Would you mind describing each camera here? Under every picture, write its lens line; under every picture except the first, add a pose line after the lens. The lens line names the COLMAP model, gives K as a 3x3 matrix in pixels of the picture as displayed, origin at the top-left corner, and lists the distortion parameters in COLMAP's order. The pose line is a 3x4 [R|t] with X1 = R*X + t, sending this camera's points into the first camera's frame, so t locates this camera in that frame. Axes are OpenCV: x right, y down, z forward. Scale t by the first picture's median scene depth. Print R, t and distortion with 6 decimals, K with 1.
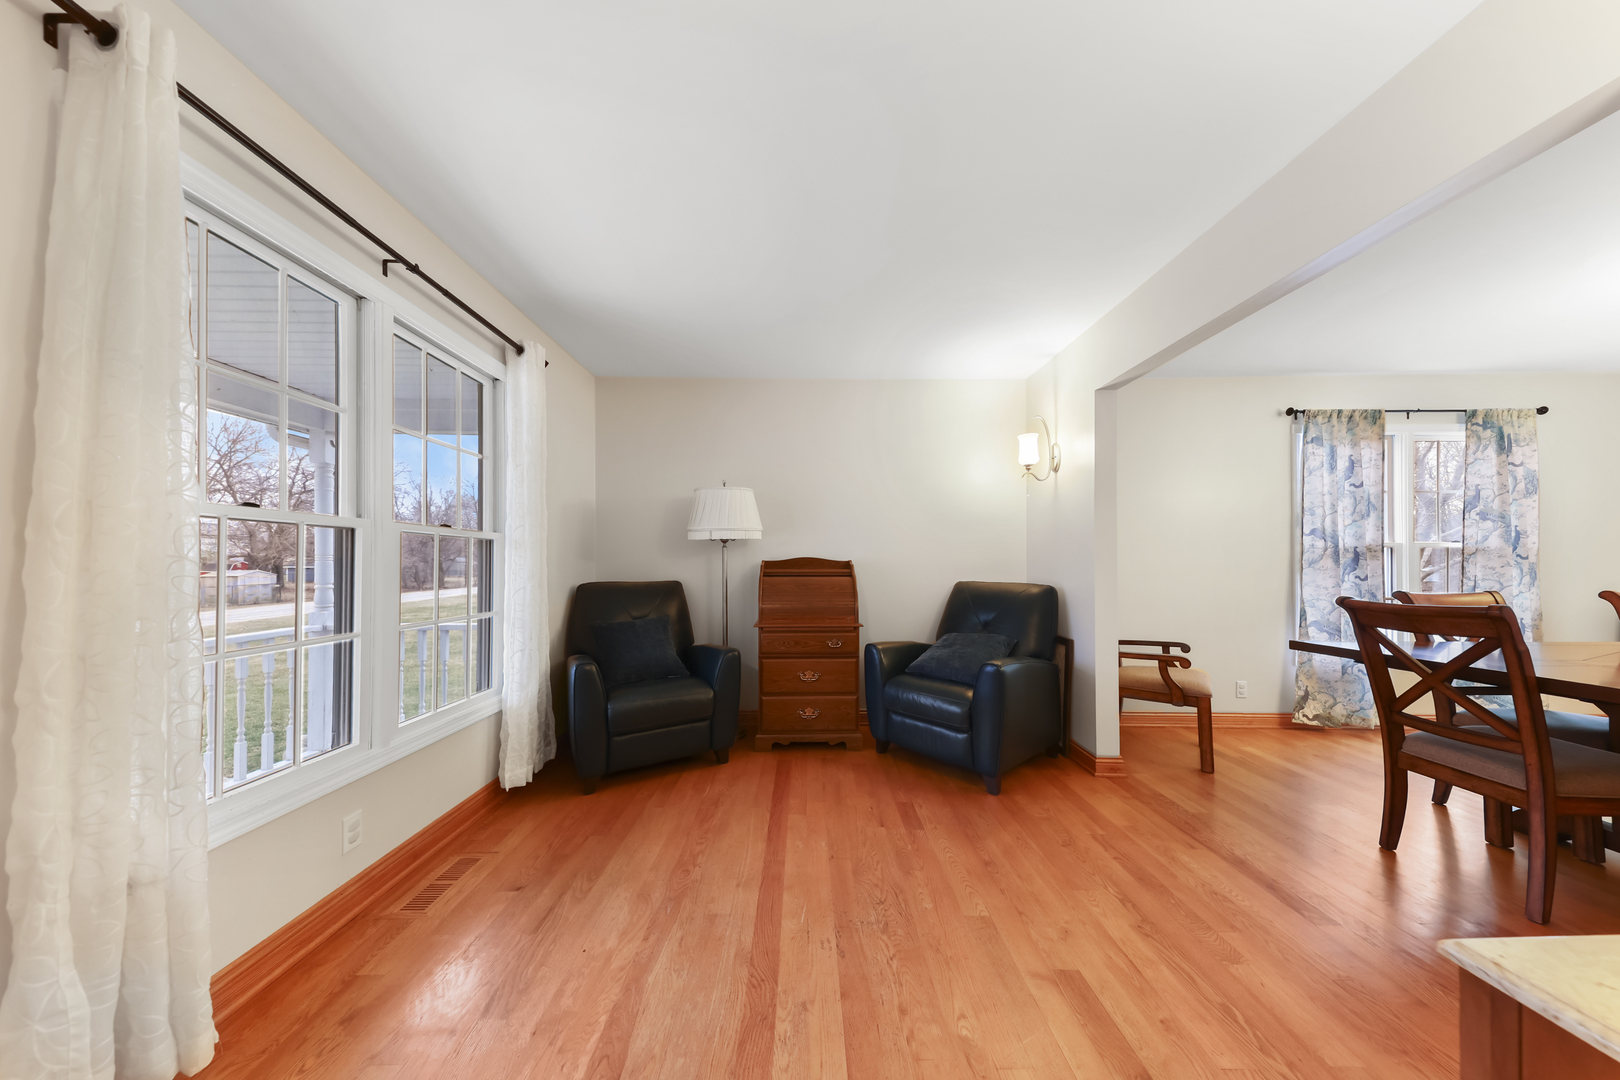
lens RADIAL K [[528.8, 0, 816.0], [0, 528.8, 556.5], [0, 0, 1]] dist [0.062369, -0.000002]
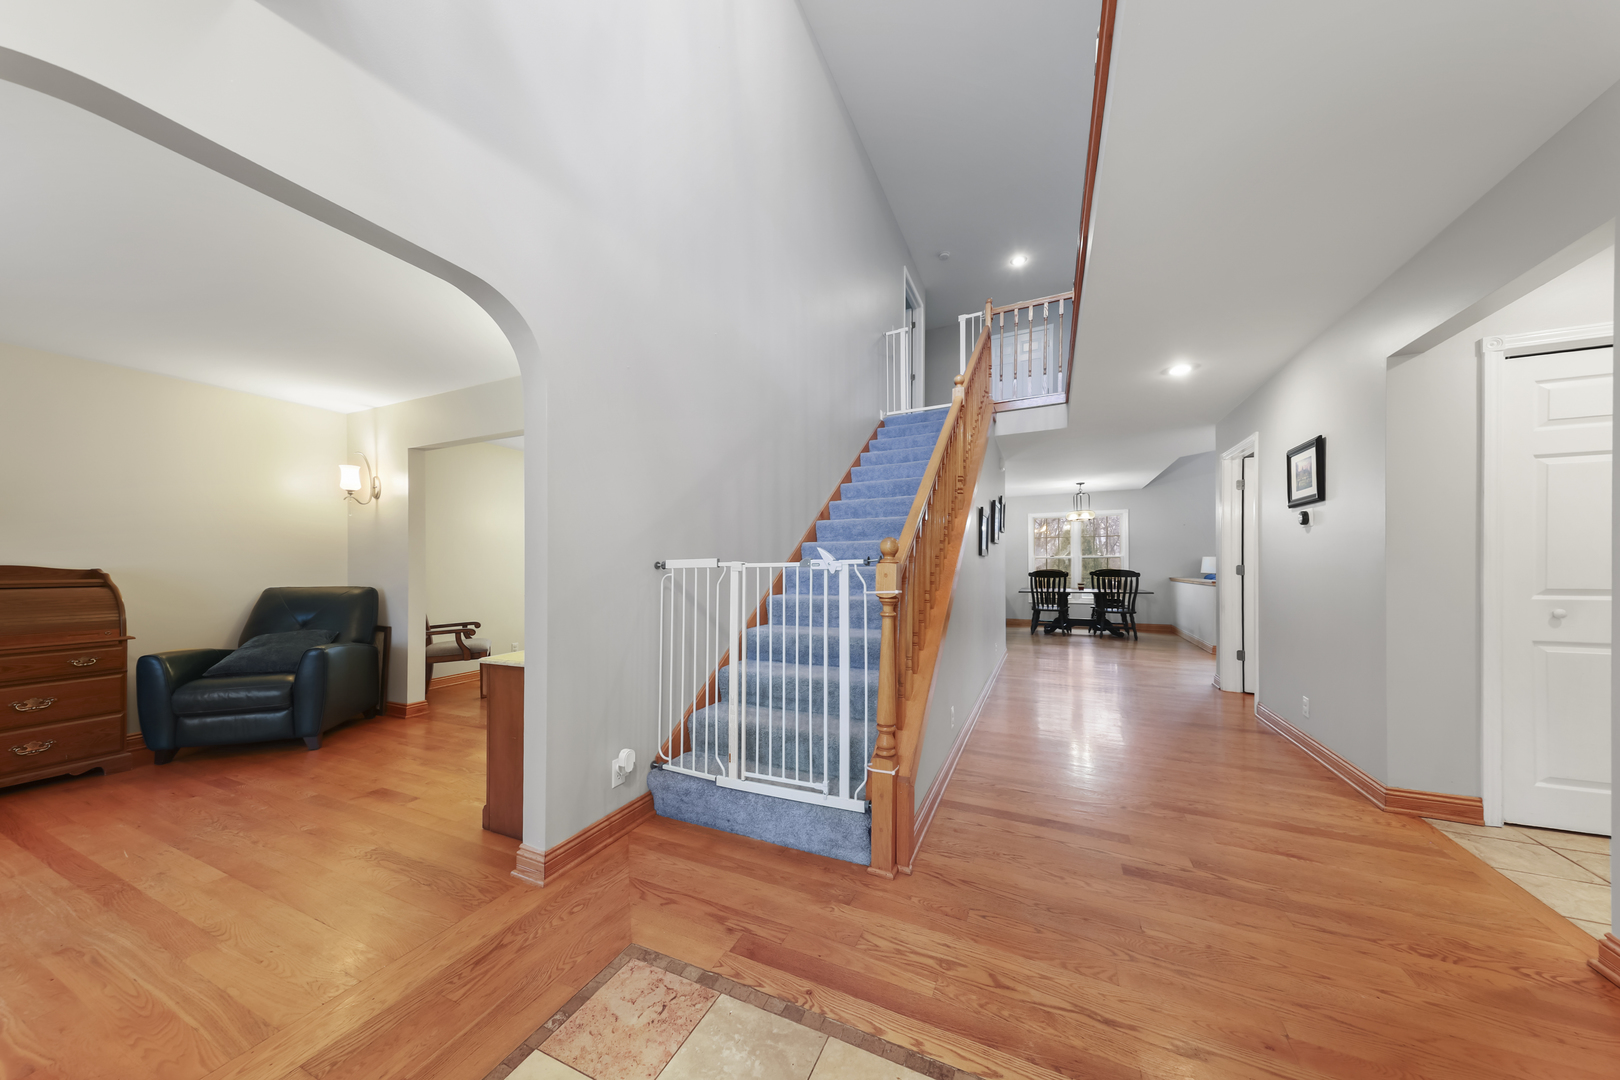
lens RADIAL K [[515.9, 0, 814.0], [0, 515.9, 560.2], [0, 0, 1]] dist [0.000320, -0.000081]
pose [[0.435999, 0.004402, 0.899936, -0.217382], [-0.002820, 0.999990, -0.003525, -0.008249], [-0.899942, -0.001001, 0.436007, -0.504574]]
